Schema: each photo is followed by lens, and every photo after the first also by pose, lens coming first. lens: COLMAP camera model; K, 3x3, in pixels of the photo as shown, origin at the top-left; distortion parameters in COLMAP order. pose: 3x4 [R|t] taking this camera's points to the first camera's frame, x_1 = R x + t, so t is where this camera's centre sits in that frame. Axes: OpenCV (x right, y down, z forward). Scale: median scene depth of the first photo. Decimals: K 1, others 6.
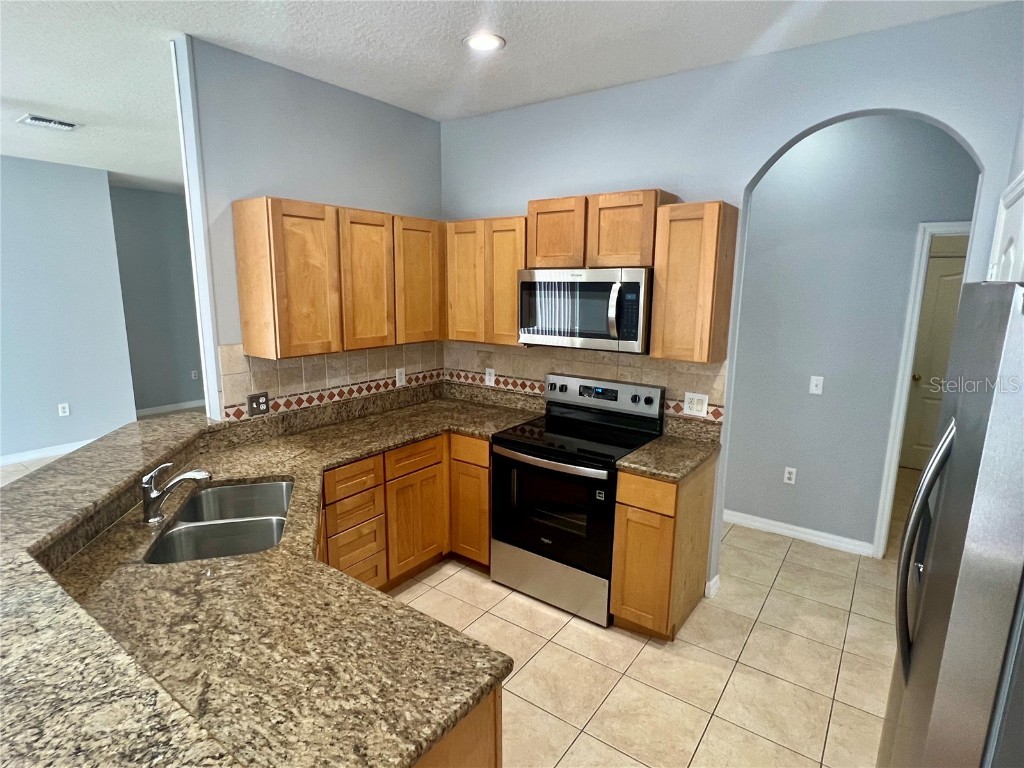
lens RADIAL K [[544.6, 0, 506.5], [0, 544.6, 391.4], [0, 0, 1]] dist [-0.016384, 0.002121]
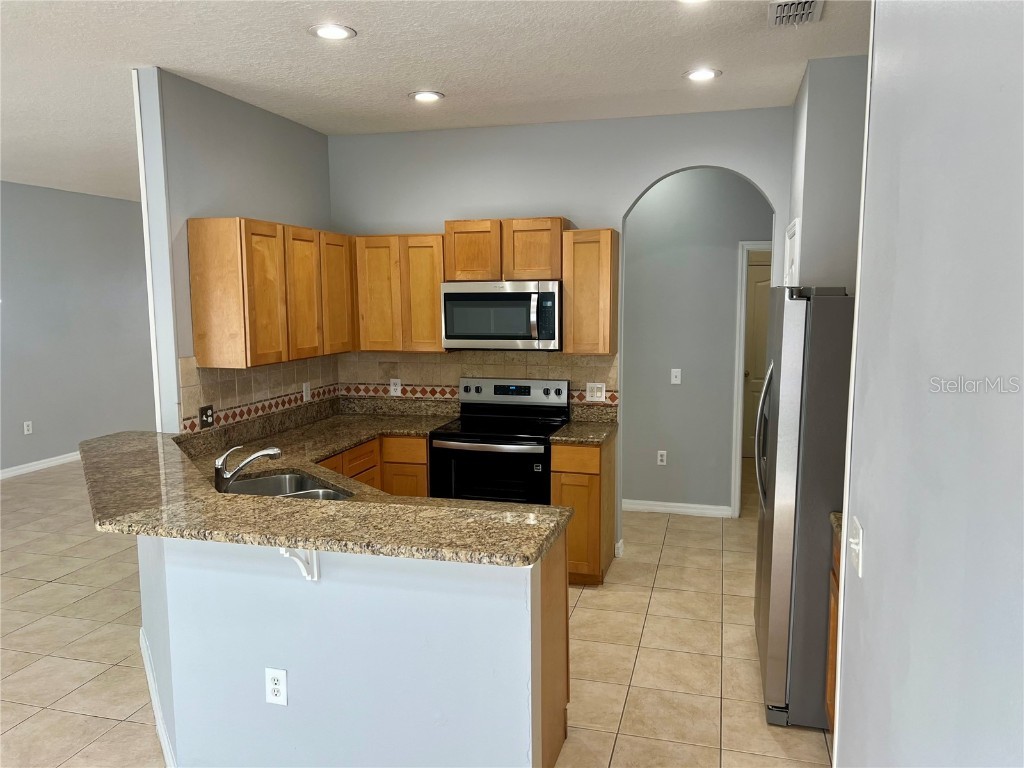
lens RADIAL K [[758.5, 0, 516.8], [0, 758.5, 404.1], [0, 0, 1]] dist [0.063231, -0.064972]
pose [[0.932930, -0.065919, 0.353972, -0.416148], [0.085299, 0.995576, -0.039412, 0.103199], [-0.349808, 0.066962, 0.934425, -0.512566]]
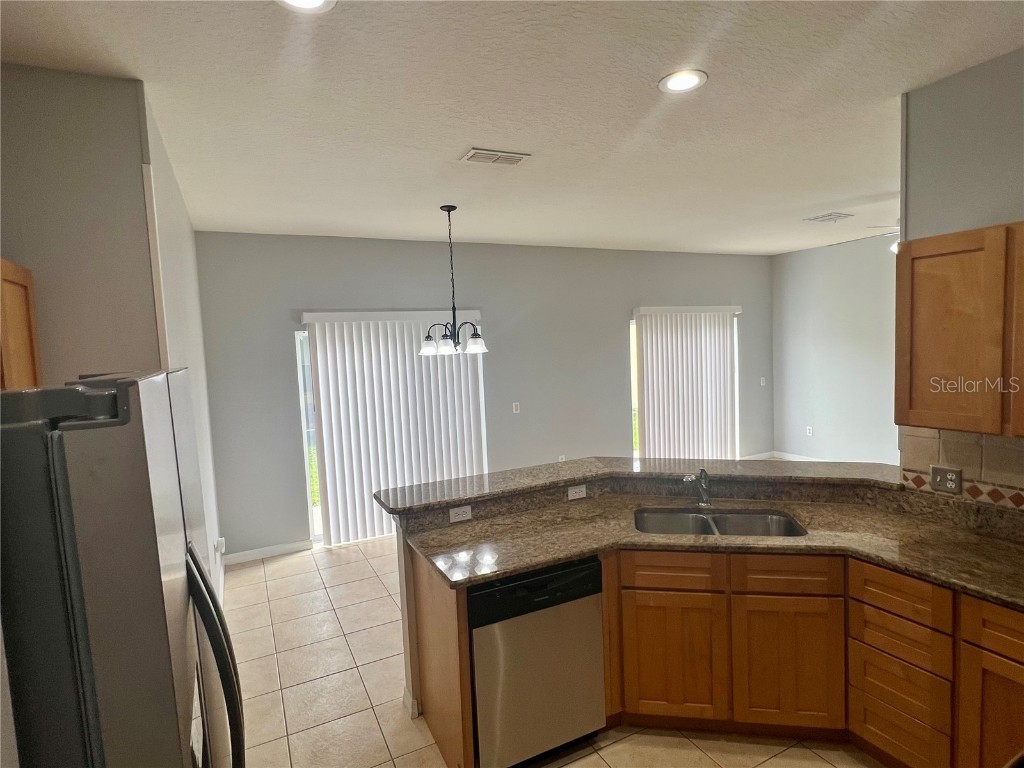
lens RADIAL K [[544.6, 0, 515.6], [0, 544.6, 390.5], [0, 0, 1]] dist [-0.016384, 0.002121]
pose [[-0.461997, 0.084749, -0.882823, 0.555856], [-0.134987, 0.977107, 0.164442, -0.154484], [0.876549, 0.195141, -0.439980, 0.750255]]
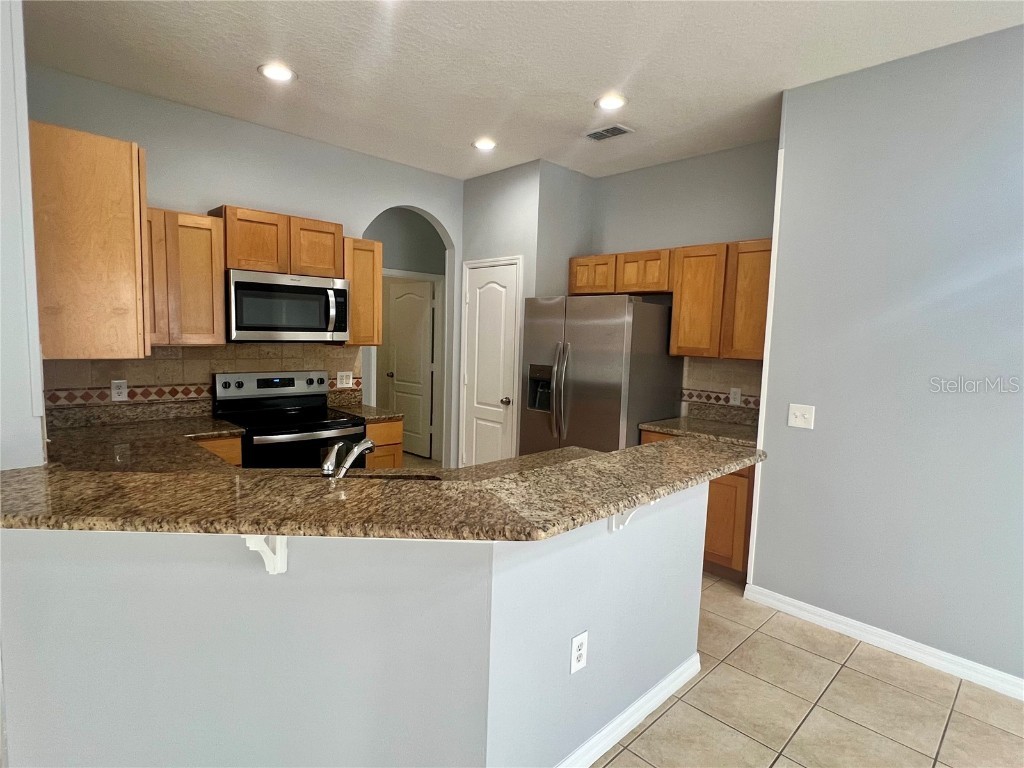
lens RADIAL K [[544.6, 0, 512.0], [0, 544.6, 389.7], [0, 0, 1]] dist [-0.016384, 0.002121]
pose [[0.168847, -0.108779, 0.979621, -0.964585], [0.168815, 0.982397, 0.079990, 0.010512], [-0.971078, 0.151869, 0.184238, 0.331077]]
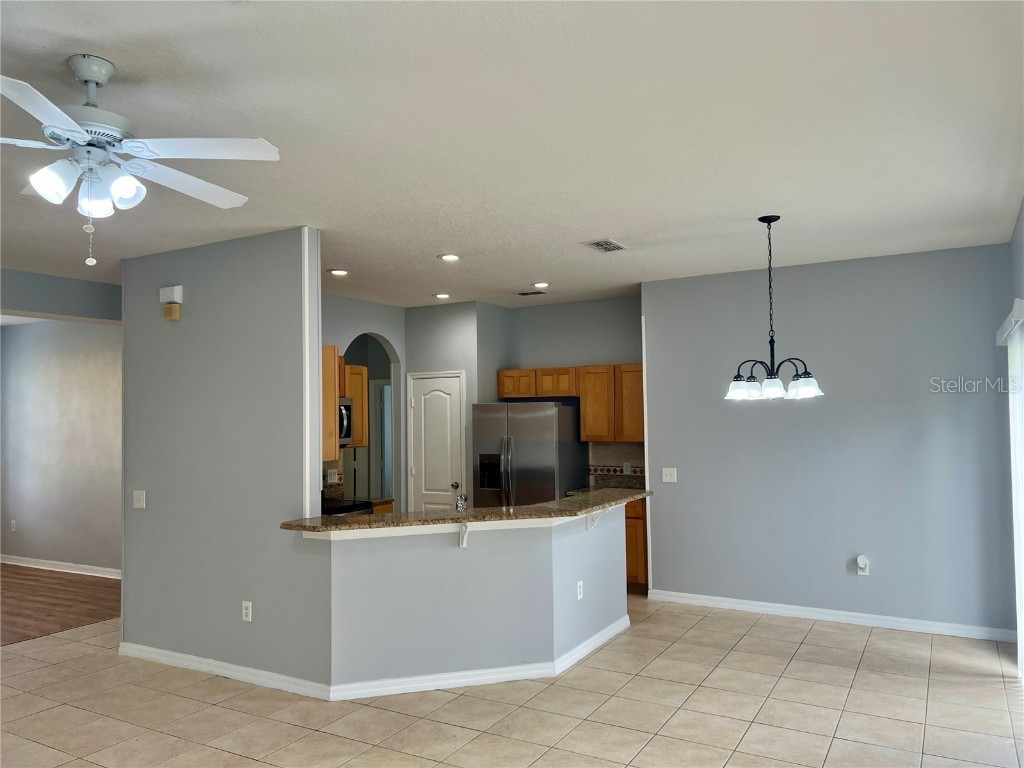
lens RADIAL K [[758.5, 0, 511.0], [0, 758.5, 383.9], [0, 0, 1]] dist [0.063231, -0.064972]
pose [[-0.108024, 0.030080, 0.993693, -2.138922], [0.211515, 0.977353, -0.006592, -0.126118], [-0.971387, 0.209469, -0.111940, 0.667494]]
